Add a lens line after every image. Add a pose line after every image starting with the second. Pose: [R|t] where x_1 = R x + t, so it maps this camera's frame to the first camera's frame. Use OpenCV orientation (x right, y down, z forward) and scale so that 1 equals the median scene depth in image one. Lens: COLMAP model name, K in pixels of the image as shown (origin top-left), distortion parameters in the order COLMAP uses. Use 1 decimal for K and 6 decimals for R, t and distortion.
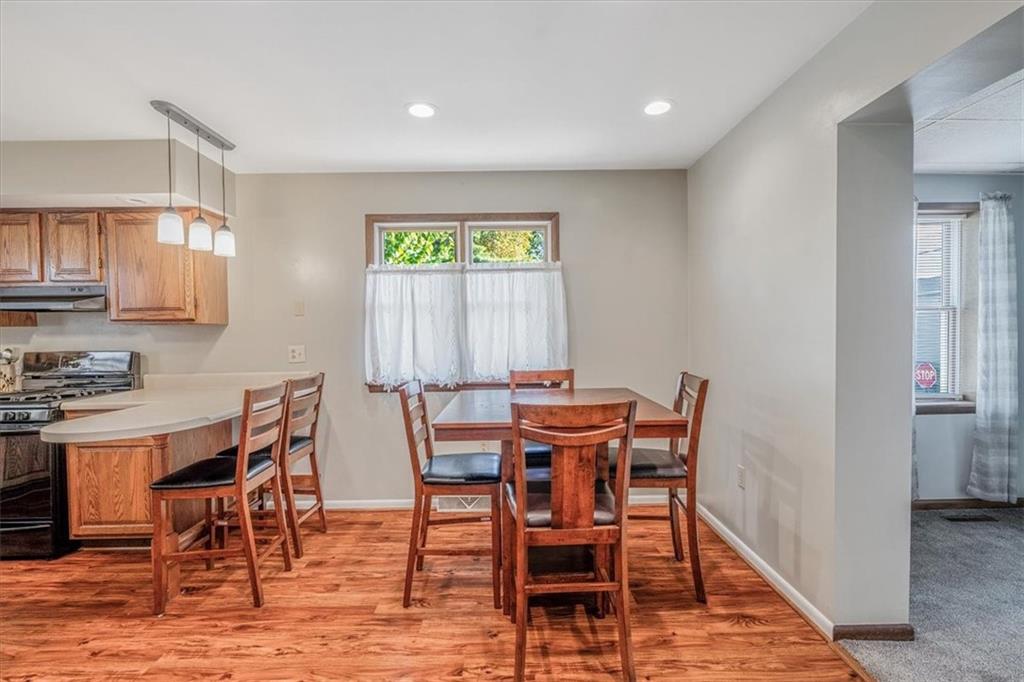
lens RADIAL K [[458.7, 0, 515.3], [0, 458.7, 340.7], [0, 0, 1]] dist [-0.004994, 0.001230]
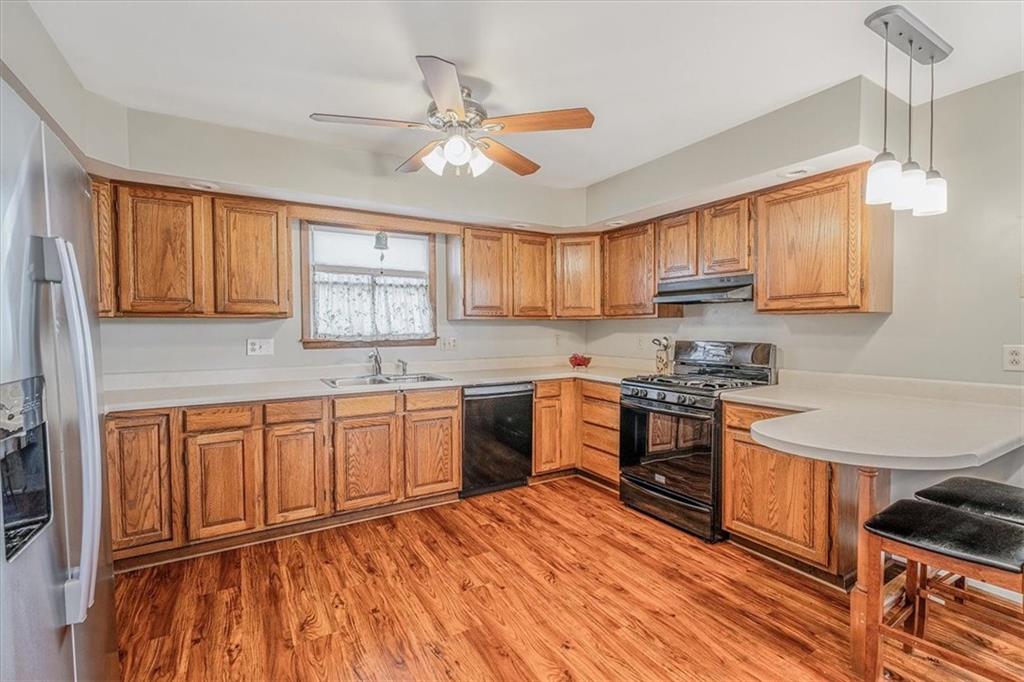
lens RADIAL K [[458.7, 0, 512.0], [0, 458.7, 341.0], [0, 0, 1]] dist [-0.004994, 0.001230]
pose [[0.506499, 0.034545, -0.861548, -0.325758], [-0.019254, 0.999401, 0.028753, 0.001835], [0.862026, 0.002025, 0.506861, 0.083250]]
